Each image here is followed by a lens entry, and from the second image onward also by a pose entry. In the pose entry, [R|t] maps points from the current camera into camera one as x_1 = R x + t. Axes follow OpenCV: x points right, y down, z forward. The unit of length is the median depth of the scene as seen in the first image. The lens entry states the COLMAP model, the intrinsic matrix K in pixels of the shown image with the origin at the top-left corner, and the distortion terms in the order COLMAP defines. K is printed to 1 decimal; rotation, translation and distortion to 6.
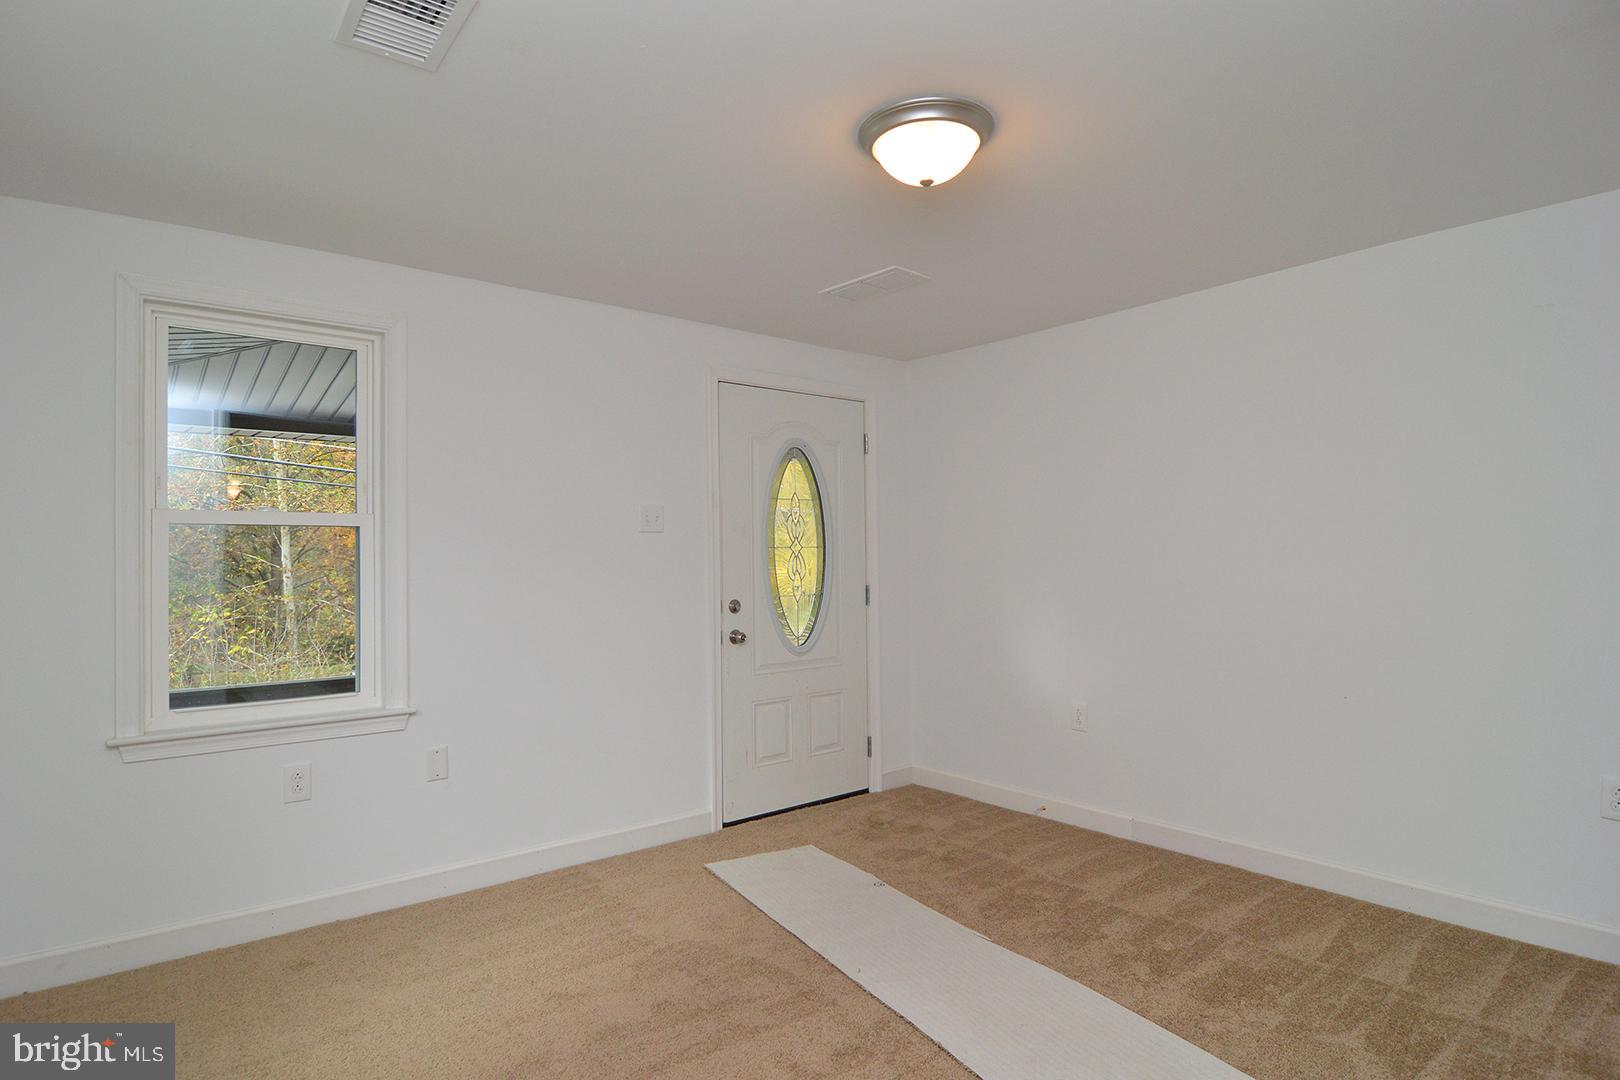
lens RADIAL K [[903.8, 0, 813.5], [0, 903.8, 540.9], [0, 0, 1]] dist [-0.009260, -0.006304]
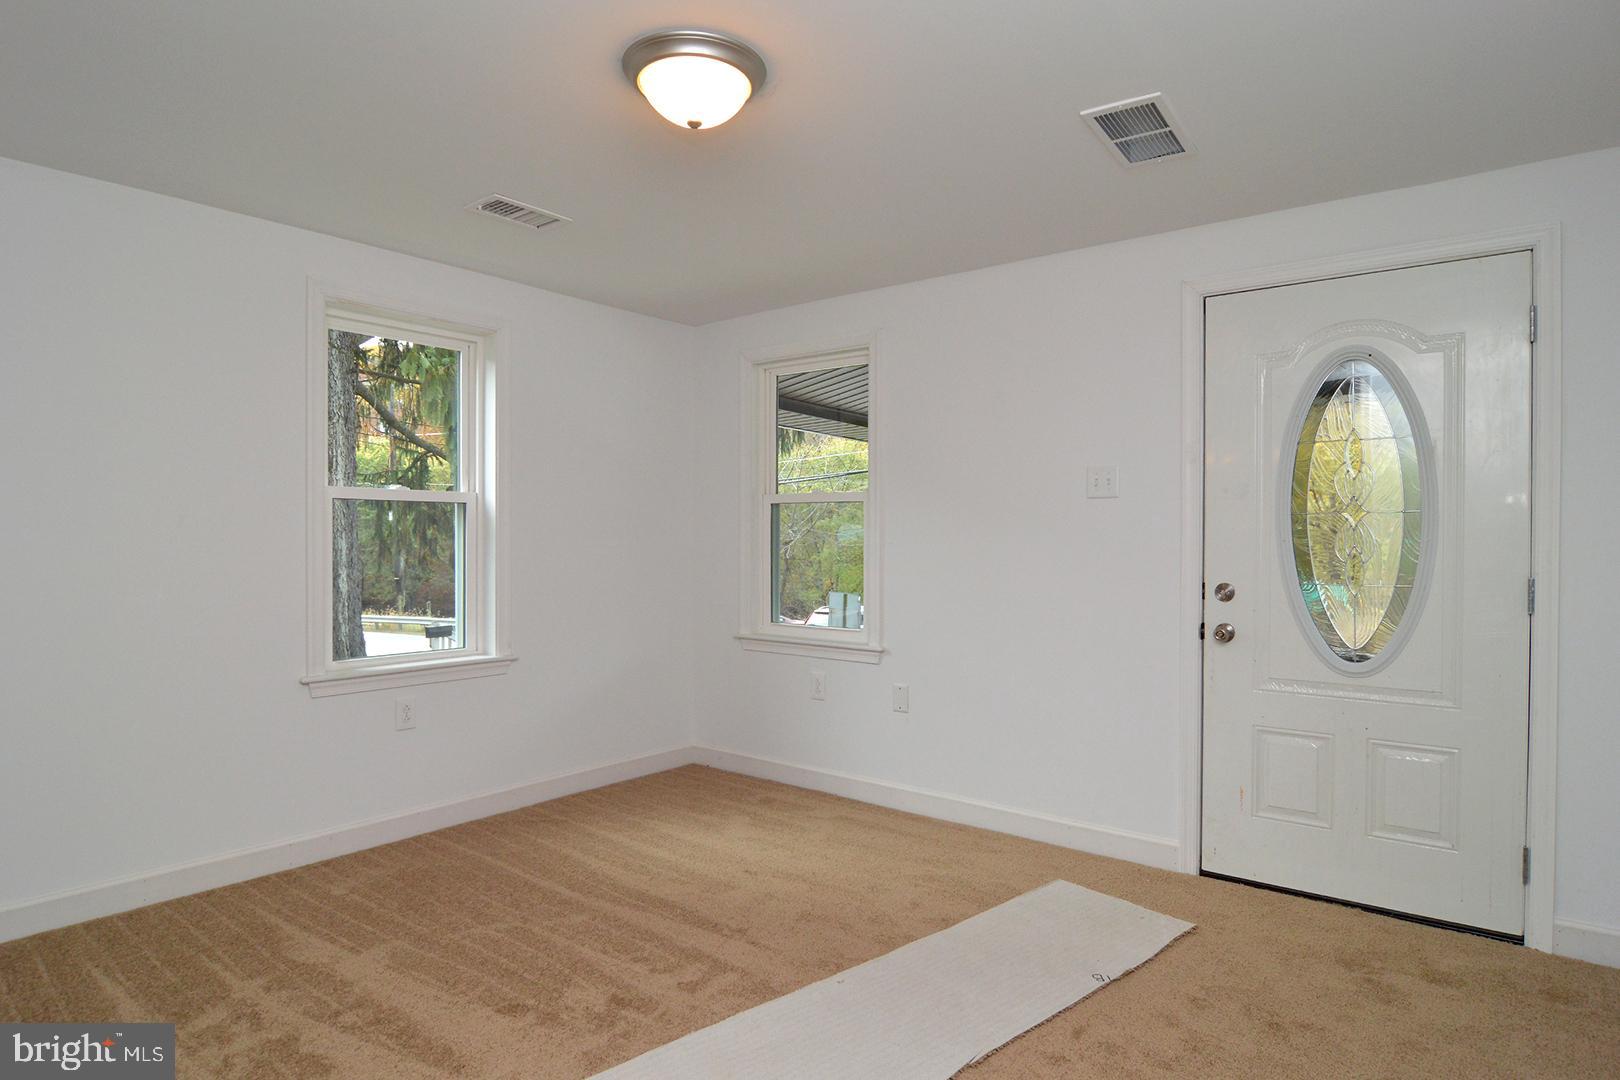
lens RADIAL K [[903.8, 0, 815.6], [0, 903.8, 540.7], [0, 0, 1]] dist [-0.009260, -0.006304]
pose [[0.208587, 0.013994, -0.977904, 0.587442], [0.009114, 0.999826, 0.016252, 0.014748], [0.977961, -0.012302, 0.208423, 0.521303]]
